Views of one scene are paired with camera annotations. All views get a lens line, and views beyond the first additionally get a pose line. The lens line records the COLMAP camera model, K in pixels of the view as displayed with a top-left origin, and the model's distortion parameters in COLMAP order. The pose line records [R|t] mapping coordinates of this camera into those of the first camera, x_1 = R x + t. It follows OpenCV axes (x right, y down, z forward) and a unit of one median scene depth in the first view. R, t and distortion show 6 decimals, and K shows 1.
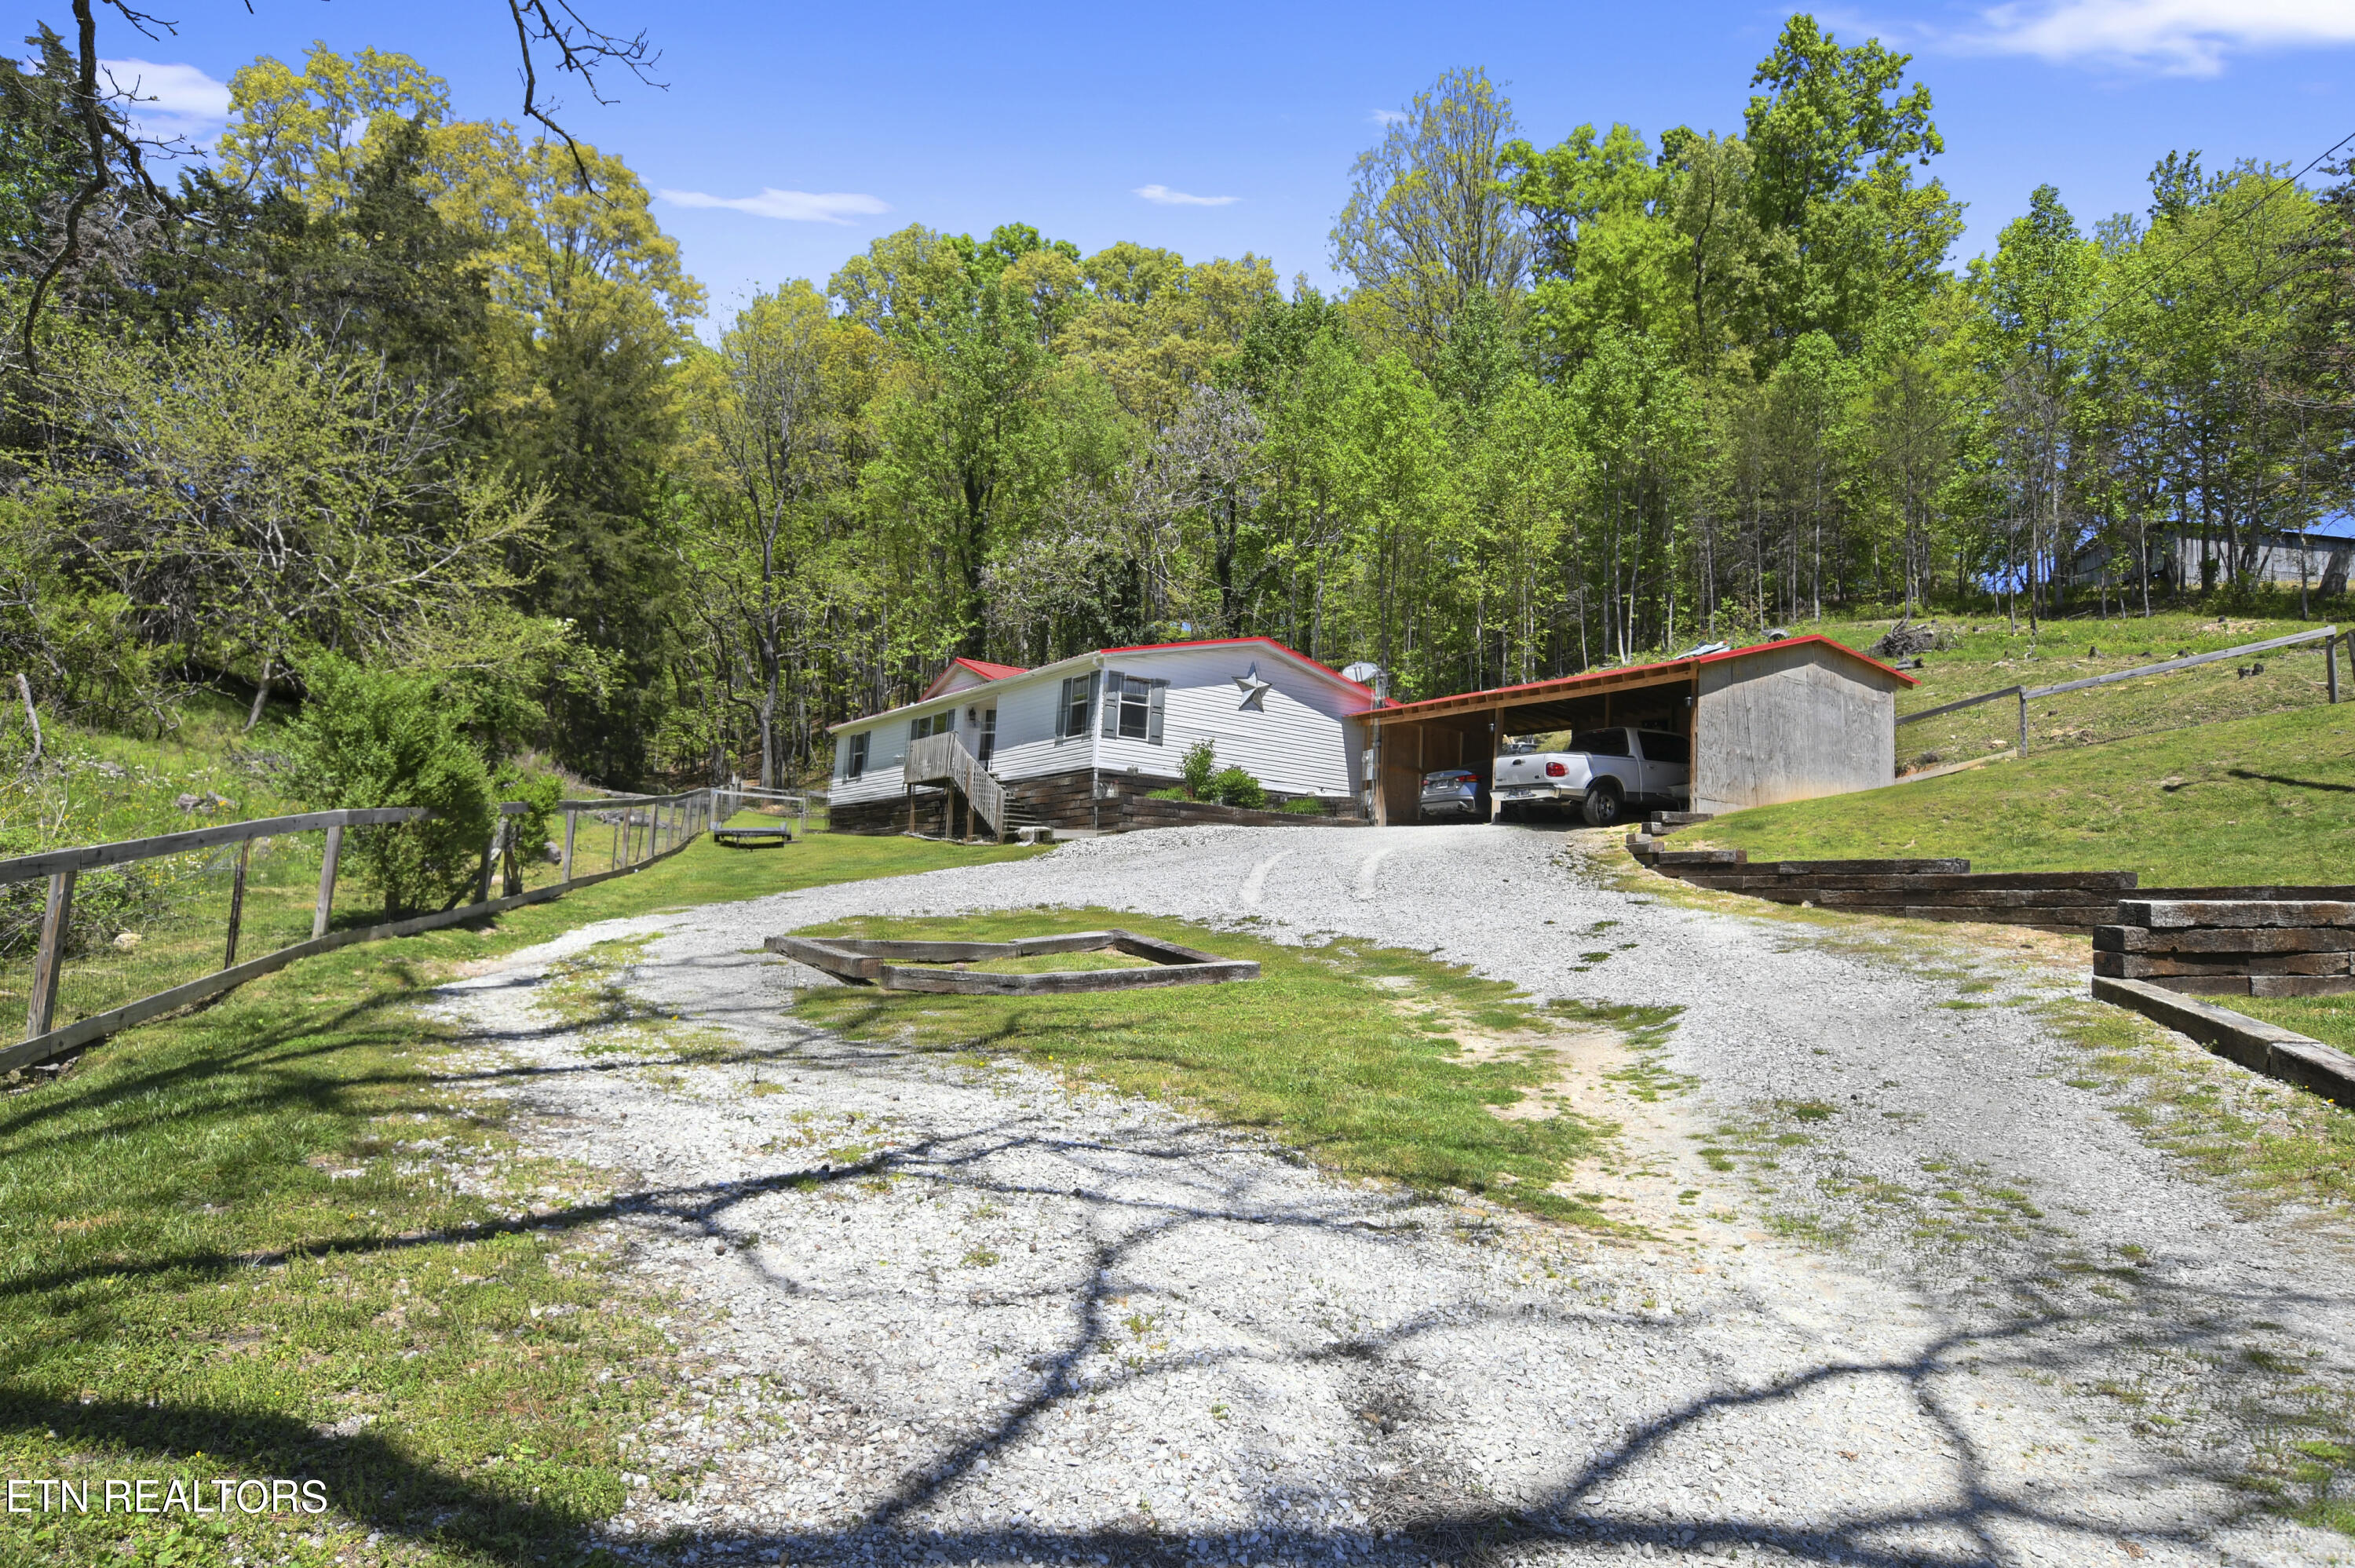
lens RADIAL K [[1400.3, 0, 1177.5], [0, 1400.3, 784.0], [0, 0, 1]] dist [-0.025925, 0.020204]
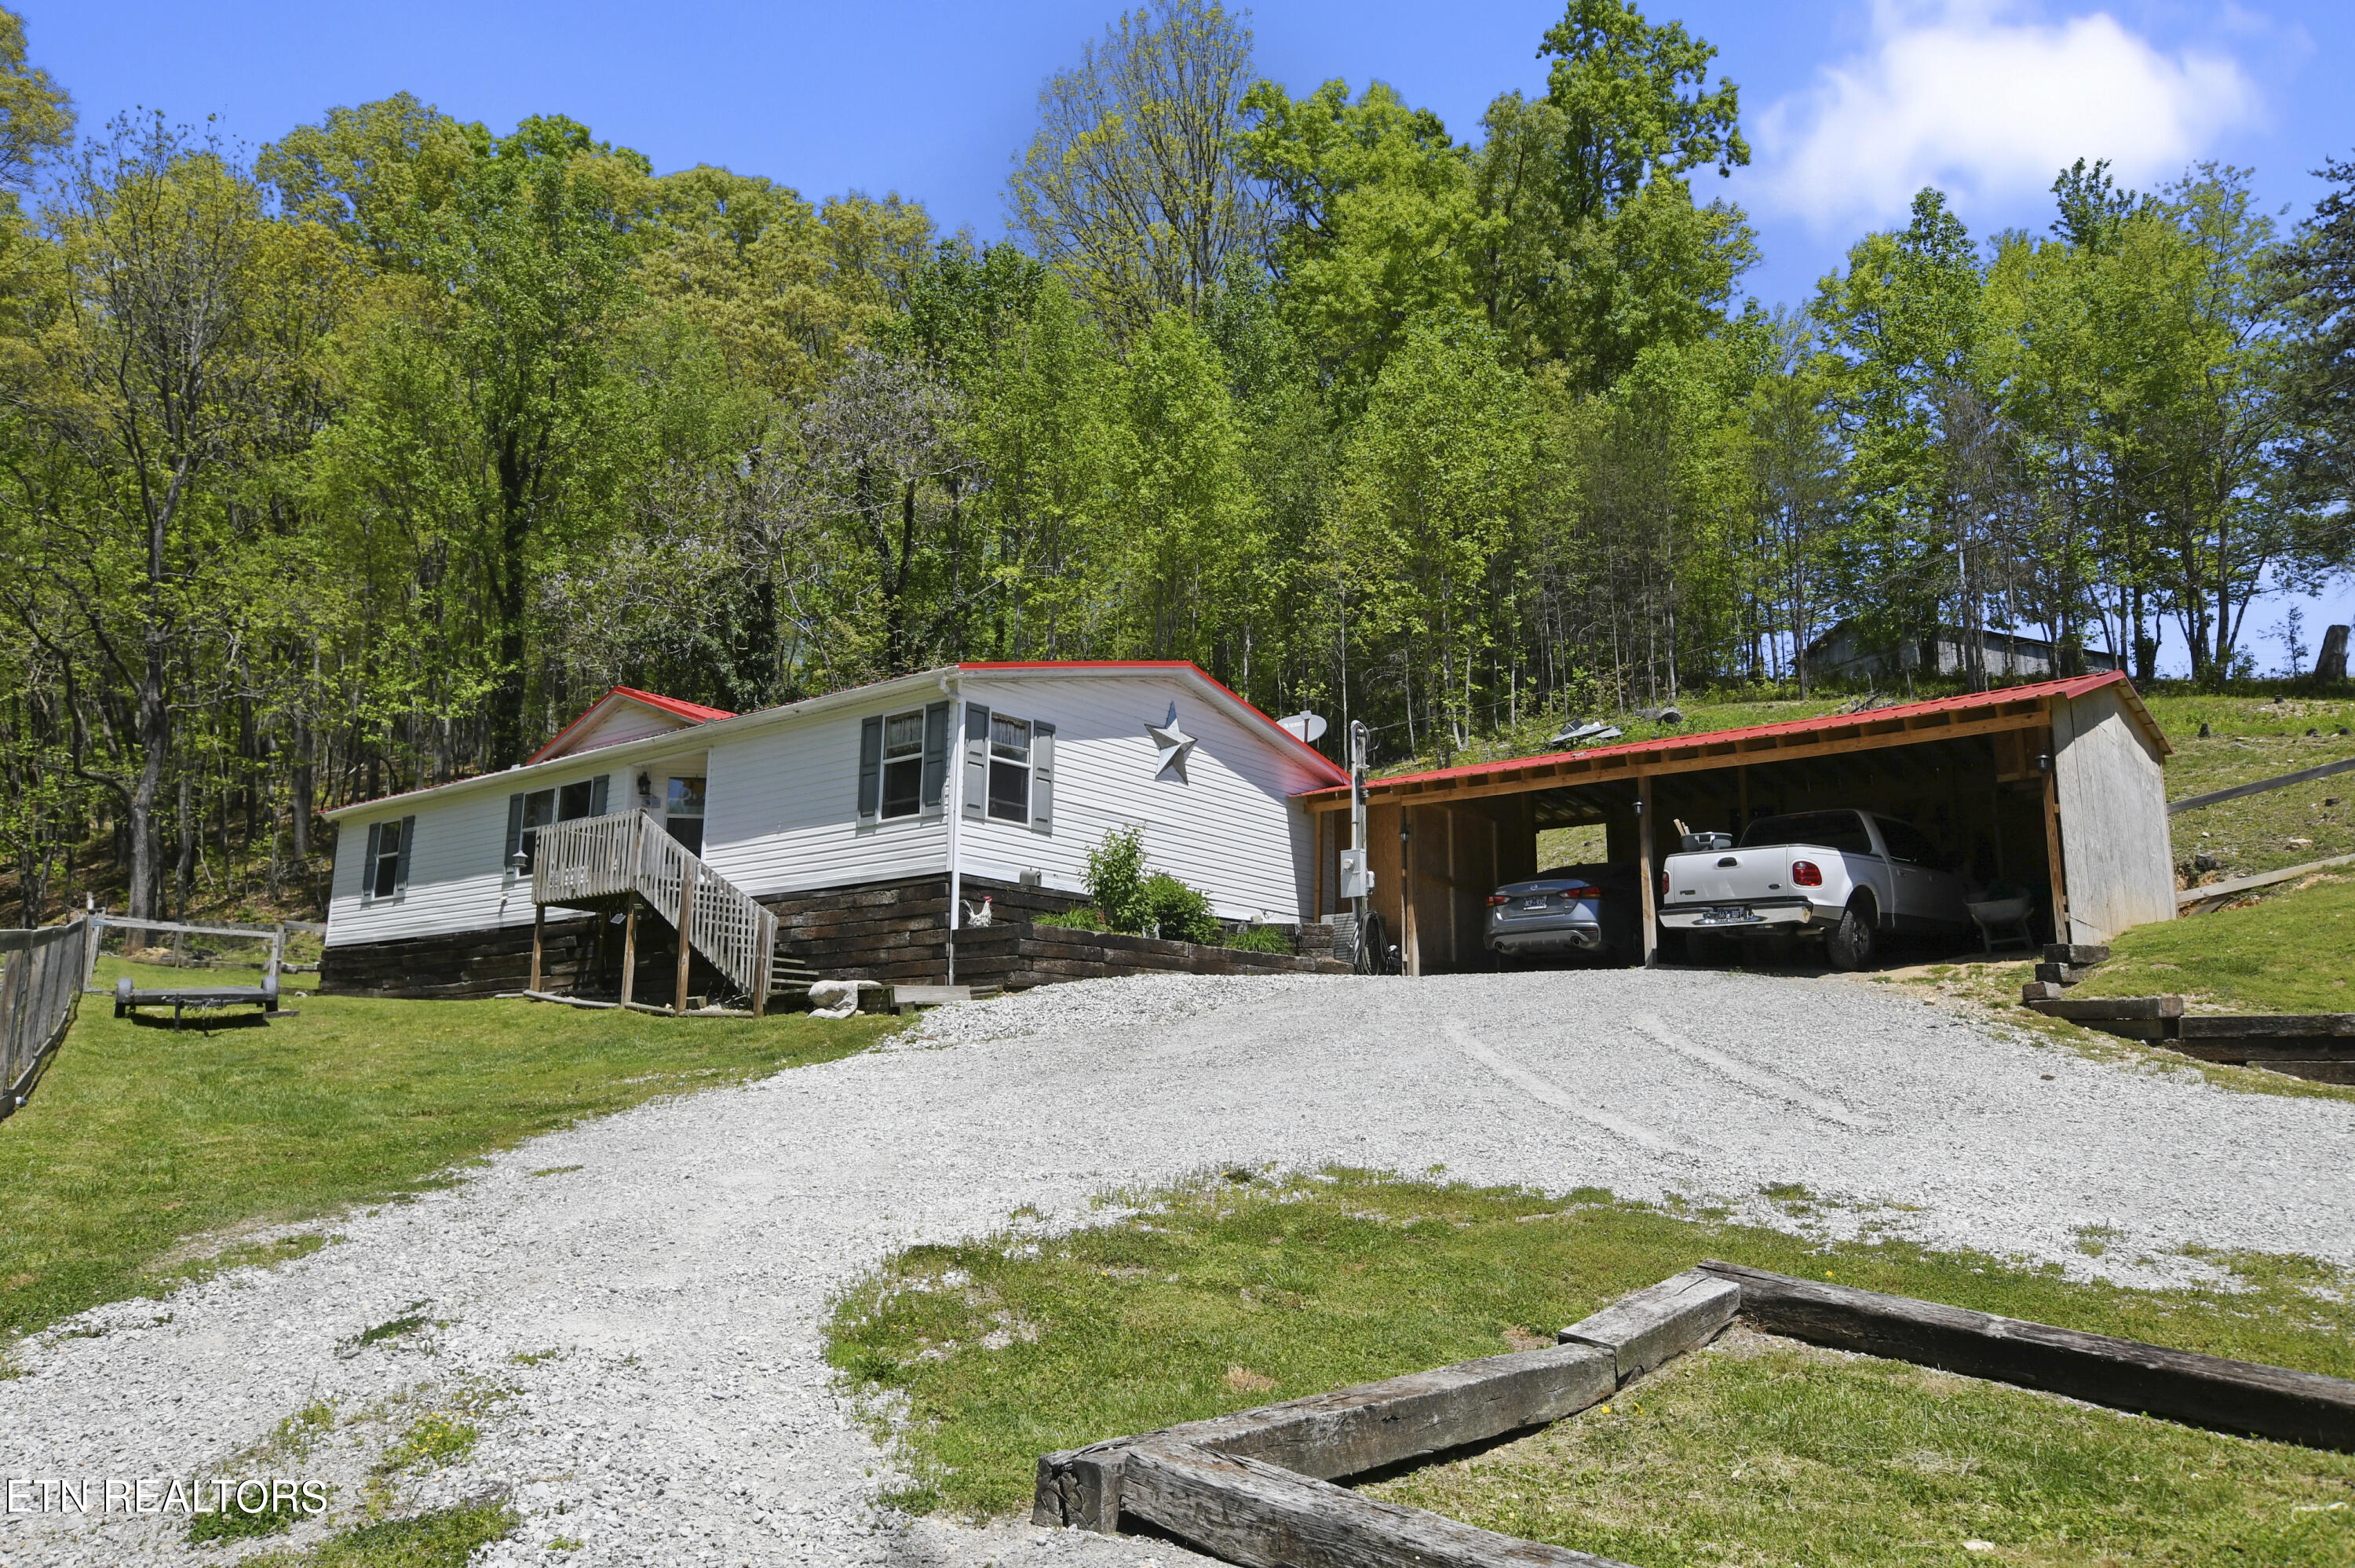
lens RADIAL K [[1716.5, 0, 1183.6], [0, 1716.5, 782.3], [0, 0, 1]] dist [-0.026230, 0.061828]
pose [[0.956170, 0.020750, 0.292077, -0.120337], [0.002367, 0.996906, -0.078573, 0.004433], [-0.292804, 0.075820, 0.953162, 0.225198]]
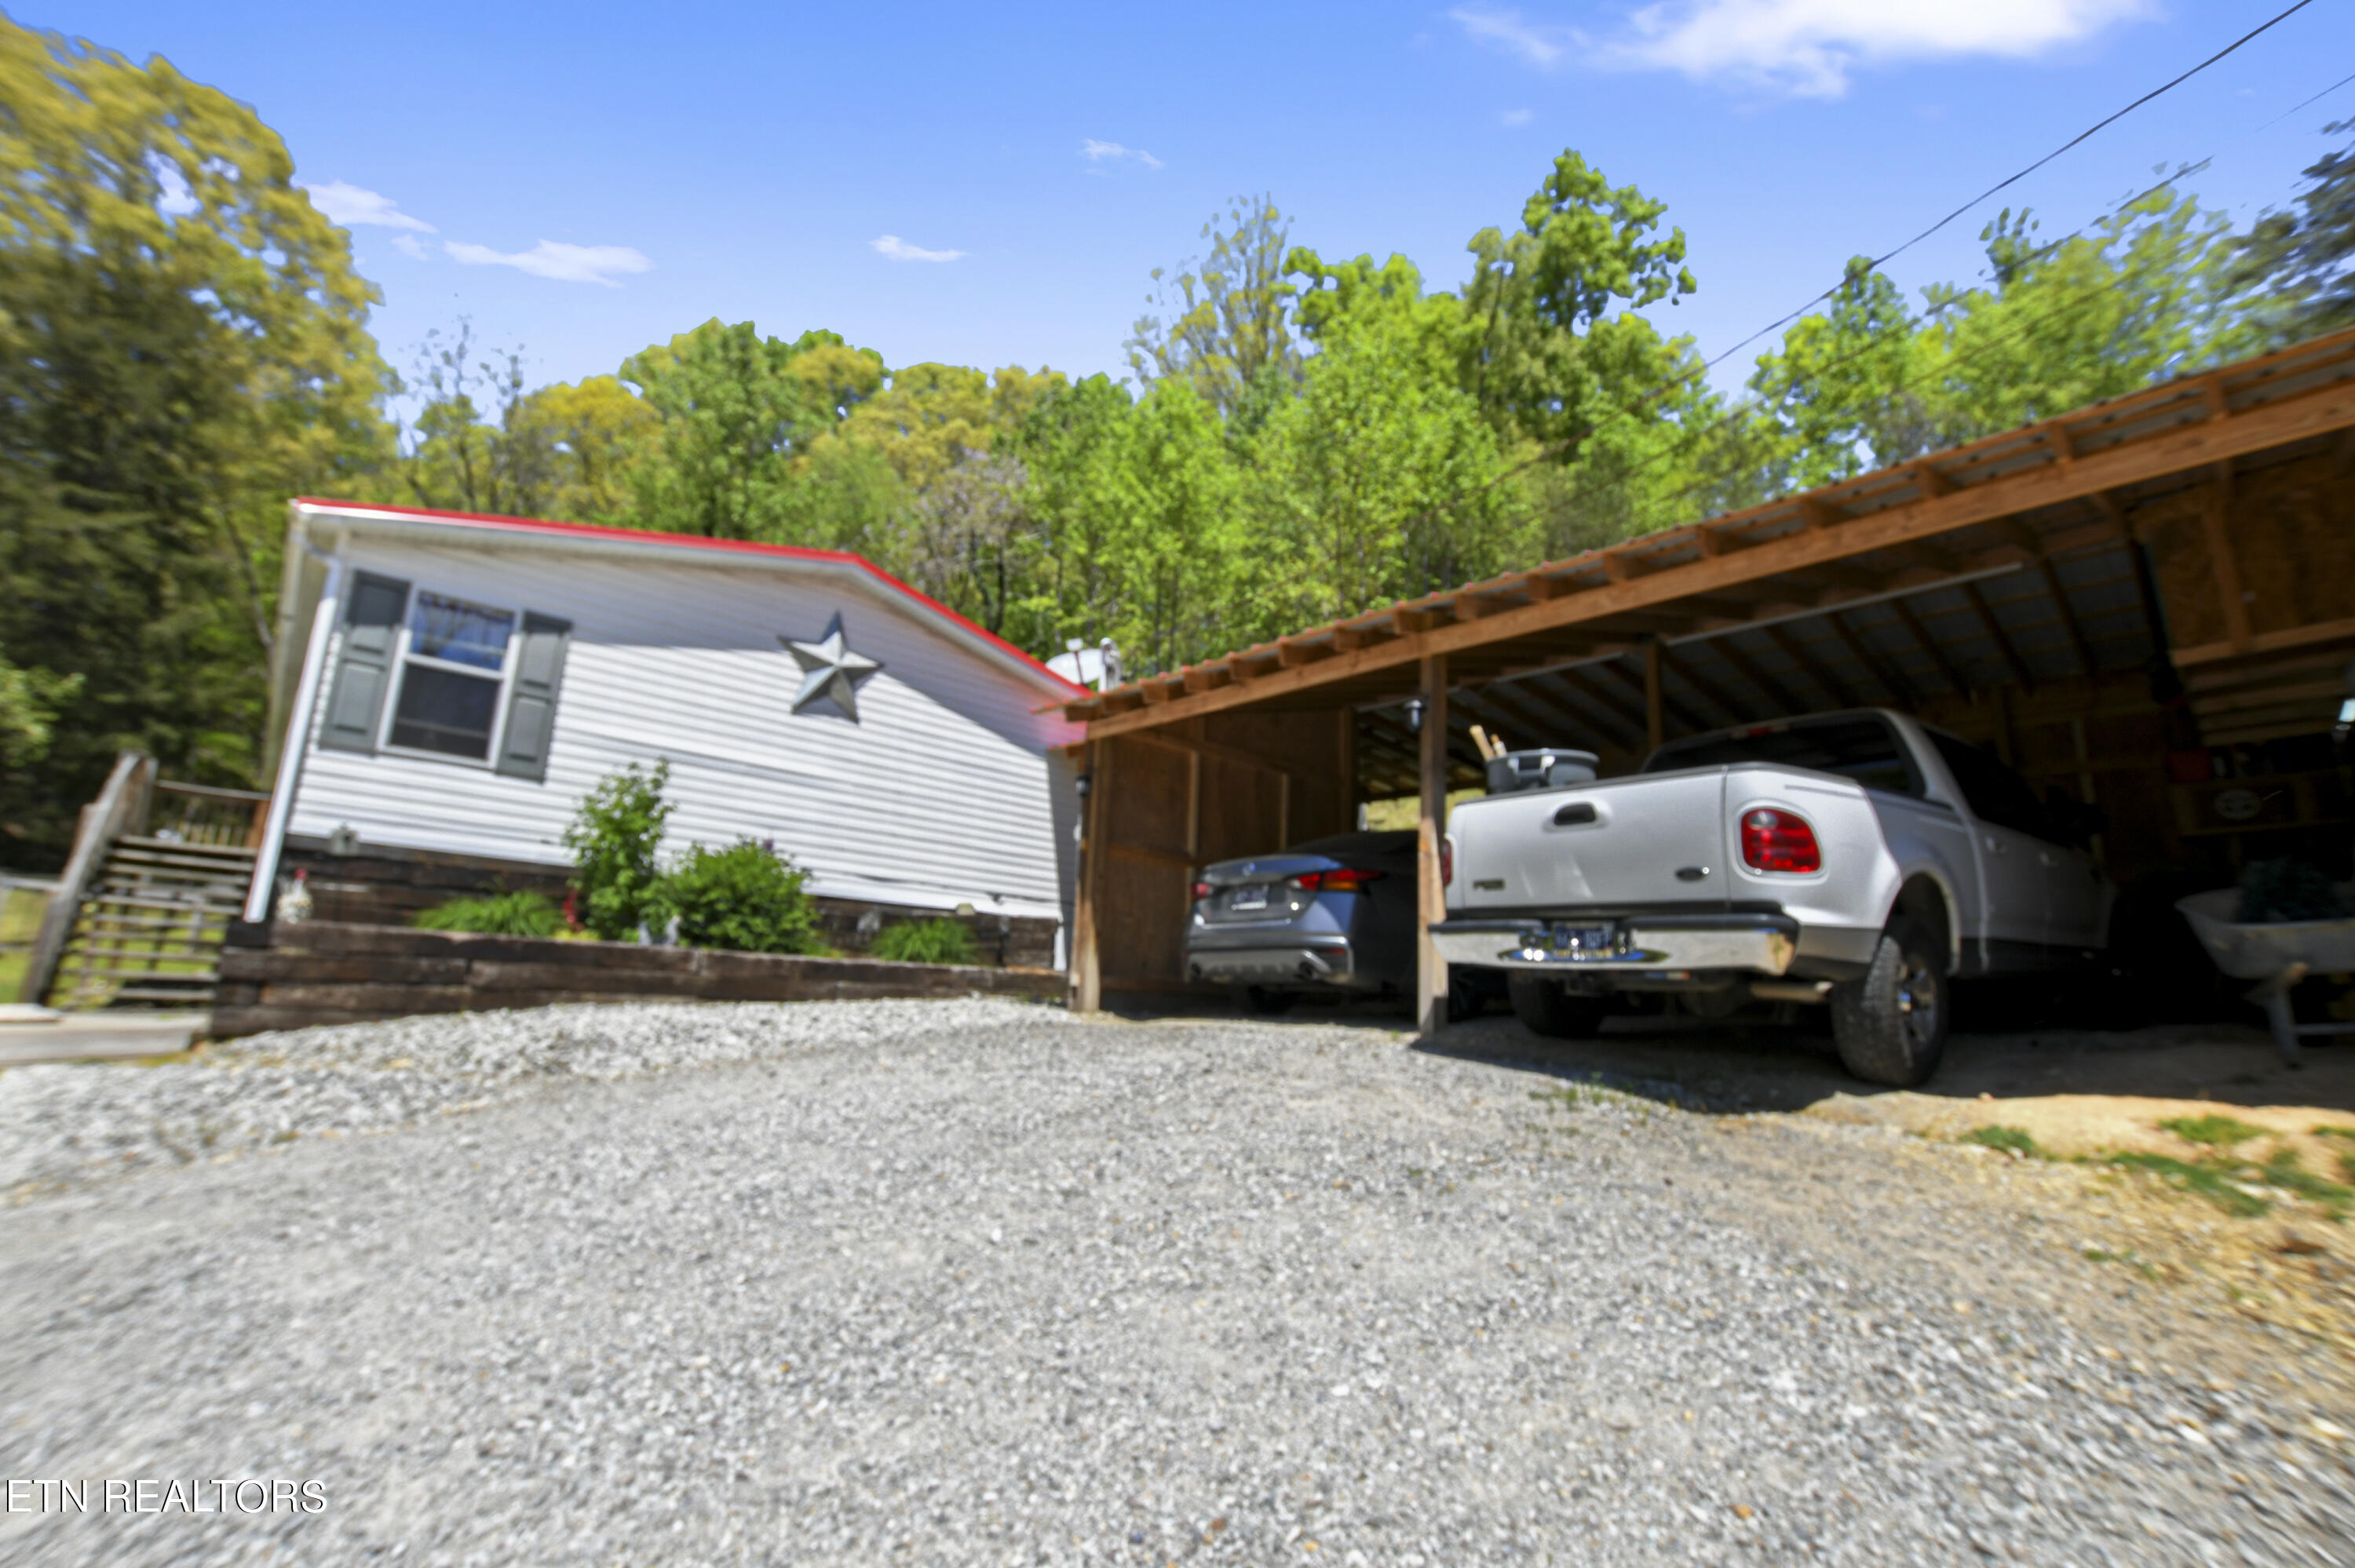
lens RADIAL K [[1055.4, 0, 1166.9], [0, 1055.4, 786.7], [0, 0, 1]] dist [-0.033475, 0.000581]
pose [[0.990327, 0.024337, 0.136604, 0.086976], [-0.011955, 0.995803, -0.090740, -0.001643], [-0.138239, 0.088229, 0.986461, 0.504813]]
